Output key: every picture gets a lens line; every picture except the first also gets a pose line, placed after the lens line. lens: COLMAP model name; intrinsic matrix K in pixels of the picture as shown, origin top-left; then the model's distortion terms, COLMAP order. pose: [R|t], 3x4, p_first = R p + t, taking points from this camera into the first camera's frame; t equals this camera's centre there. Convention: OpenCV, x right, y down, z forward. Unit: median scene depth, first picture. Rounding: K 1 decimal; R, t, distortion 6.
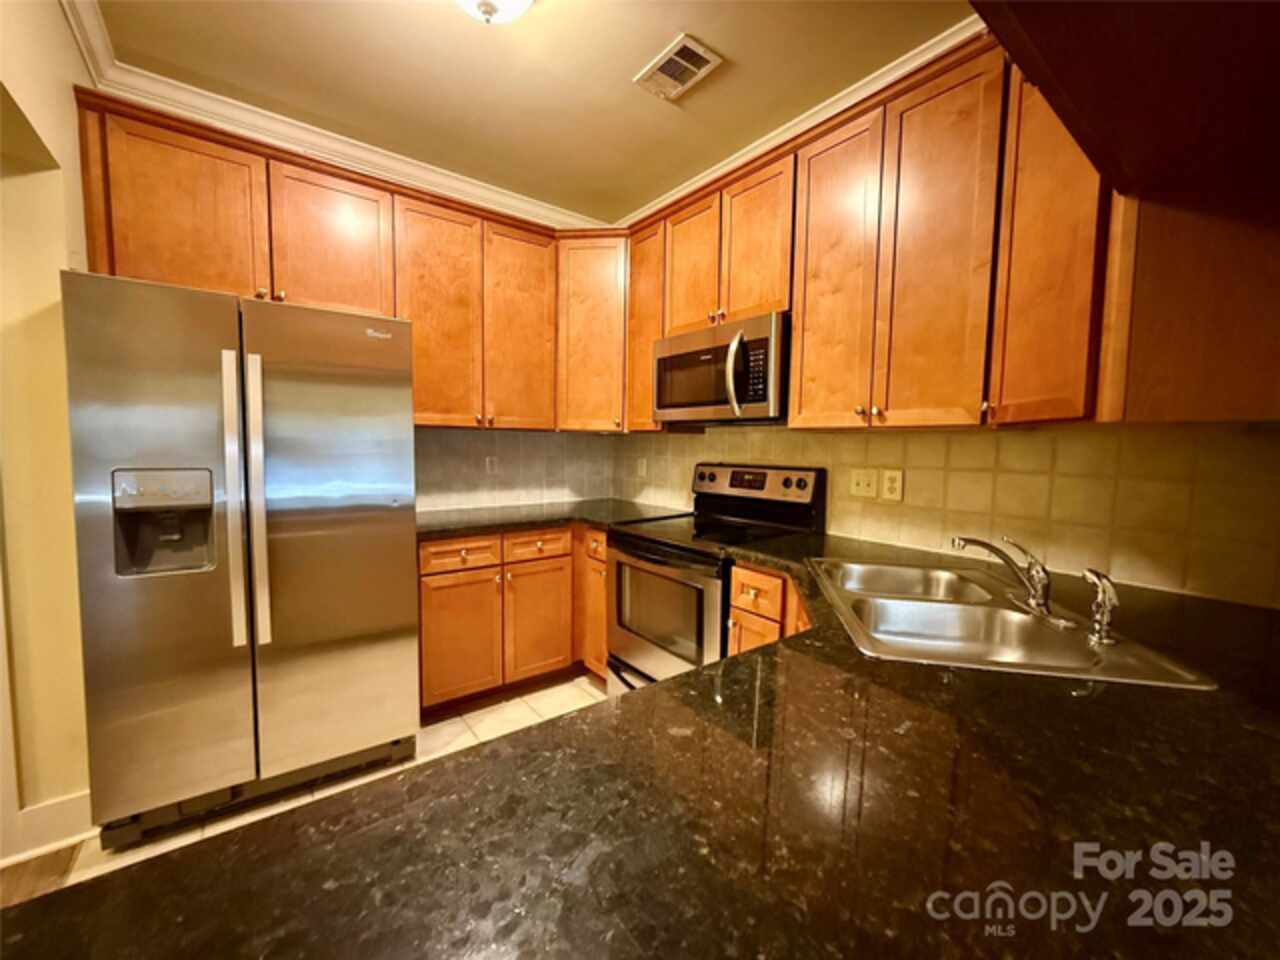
lens RADIAL K [[509.0, 0, 641.0], [0, 509.0, 481.0], [0, 0, 1]] dist [-0.000460, 0.000035]
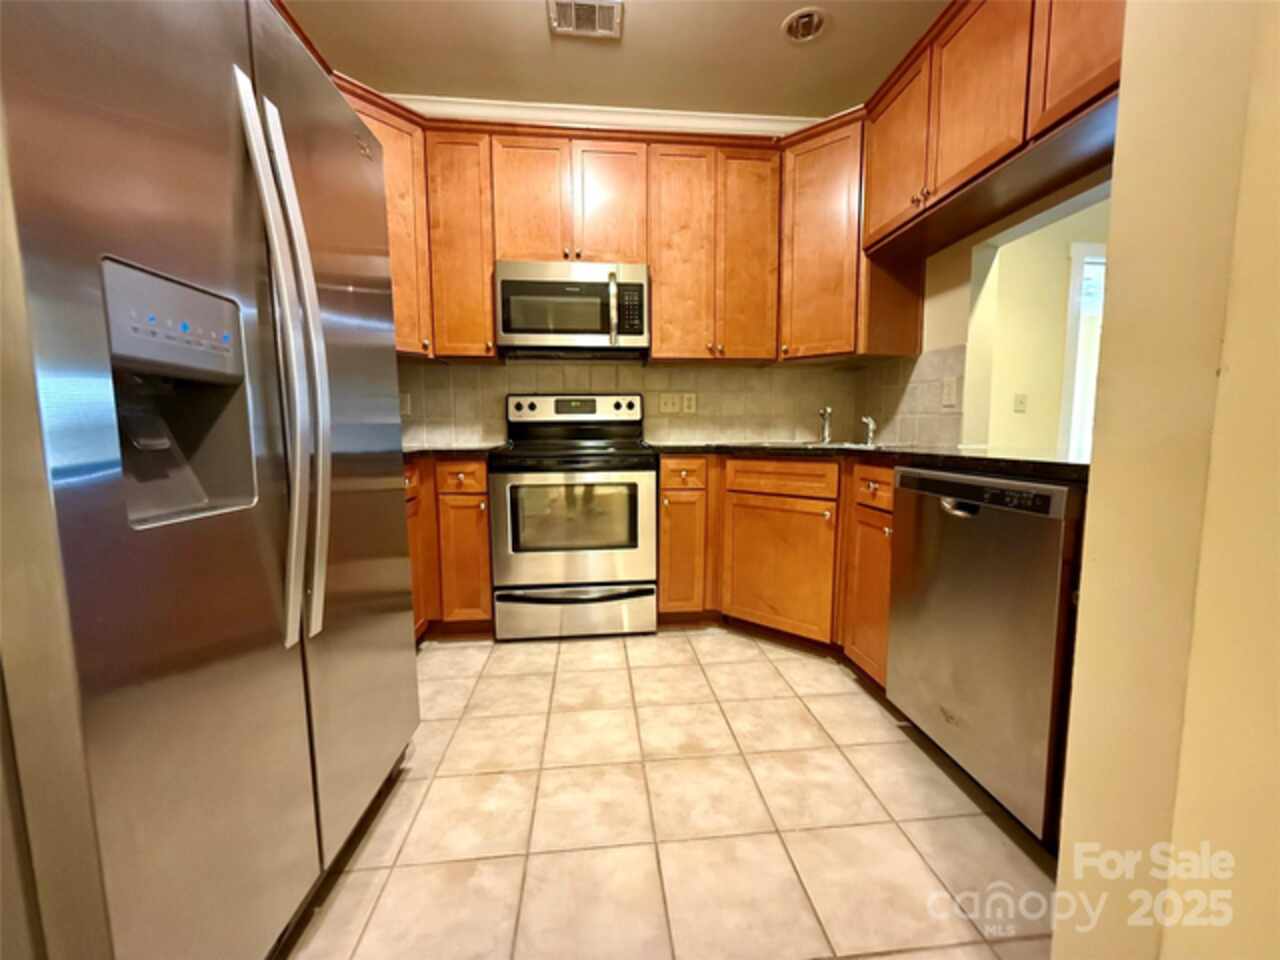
lens RADIAL K [[509.0, 0, 642.6], [0, 509.0, 480.3], [0, 0, 1]] dist [-0.000460, 0.000035]
pose [[0.531829, -0.103968, 0.840446, -0.821320], [0.072677, 0.994377, 0.077020, 0.102900], [-0.843728, 0.020119, 0.536394, 0.303309]]
